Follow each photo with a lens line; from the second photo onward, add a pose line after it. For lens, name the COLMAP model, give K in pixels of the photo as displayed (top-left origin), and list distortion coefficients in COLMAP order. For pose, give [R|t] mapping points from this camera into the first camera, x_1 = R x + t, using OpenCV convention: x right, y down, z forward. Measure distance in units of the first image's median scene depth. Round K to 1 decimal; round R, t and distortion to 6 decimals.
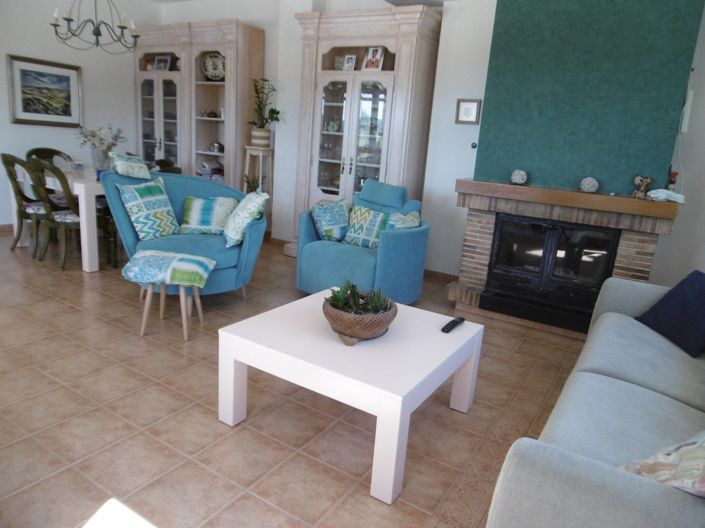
lens RADIAL K [[498.5, 0, 350.2], [0, 498.5, 265.0], [0, 0, 1]] dist [-0.004379, -0.007807]
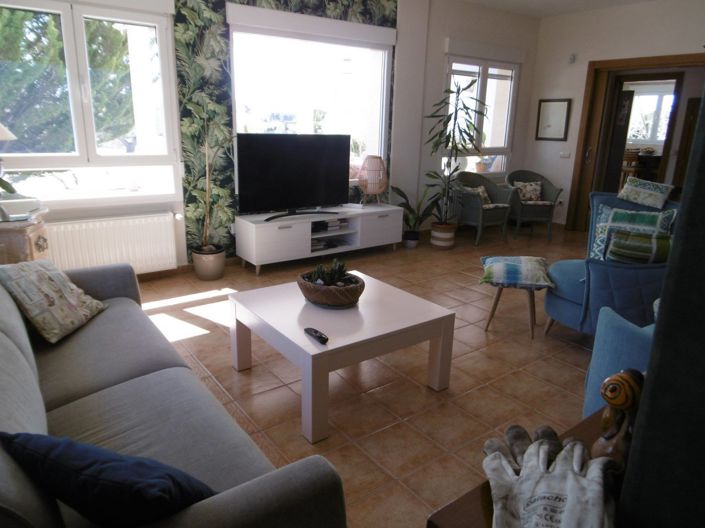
lens RADIAL K [[498.5, 0, 350.4], [0, 498.5, 266.3], [0, 0, 1]] dist [-0.004379, -0.007807]
pose [[-0.382807, 0.174627, -0.907174, 0.517360], [-0.272897, 0.916776, 0.291631, -0.149893], [0.882602, 0.359203, -0.303293, 0.654689]]
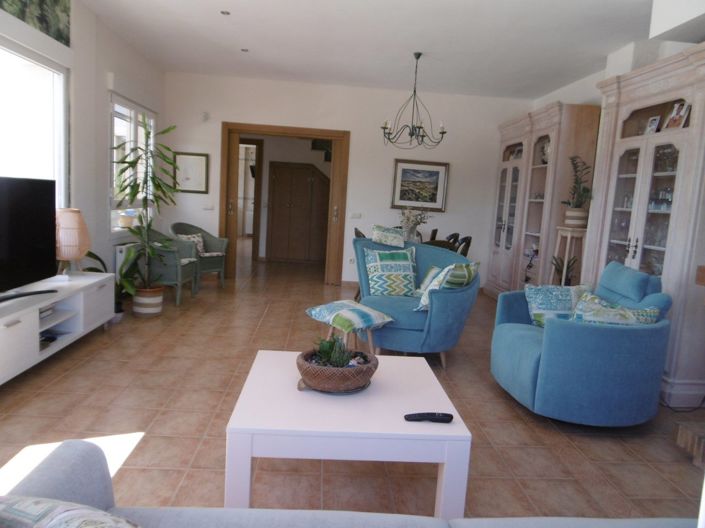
lens RADIAL K [[498.5, 0, 351.0], [0, 498.5, 264.3], [0, 0, 1]] dist [-0.004379, -0.007807]
pose [[0.574535, 0.065908, -0.815822, 0.391652], [-0.216723, 0.973426, -0.073984, -0.016929], [0.789266, 0.219313, 0.573551, 0.191159]]
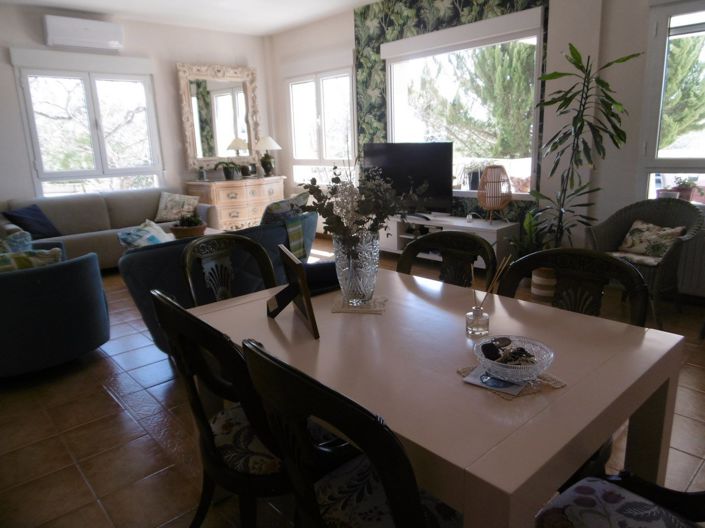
lens RADIAL K [[498.5, 0, 351.0], [0, 498.5, 264.8], [0, 0, 1]] dist [-0.004379, -0.007807]
pose [[-0.960953, -0.094113, 0.260216, -0.729985], [0.047084, 0.871060, 0.488914, -0.421219], [-0.272677, 0.482076, -0.832616, 1.347585]]
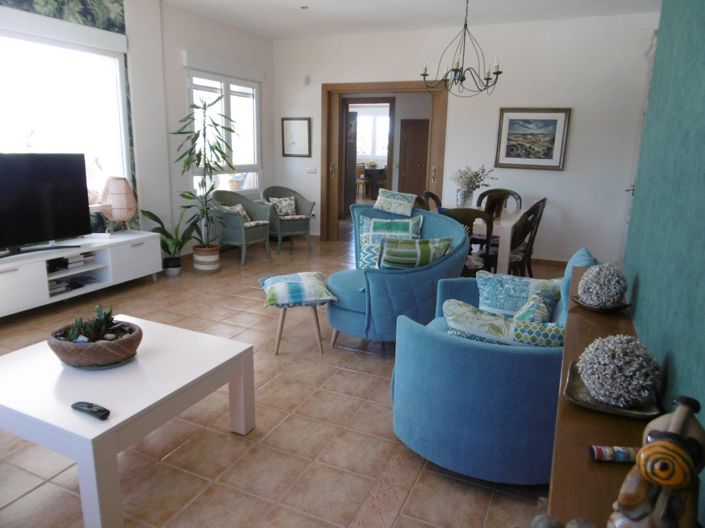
lens RADIAL K [[498.5, 0, 351.7], [0, 498.5, 266.5], [0, 0, 1]] dist [-0.004379, -0.007807]
pose [[0.114986, 0.161655, -0.980125, 0.474924], [-0.256044, 0.958154, 0.127993, -0.140104], [0.959802, 0.236237, 0.151565, 0.608770]]
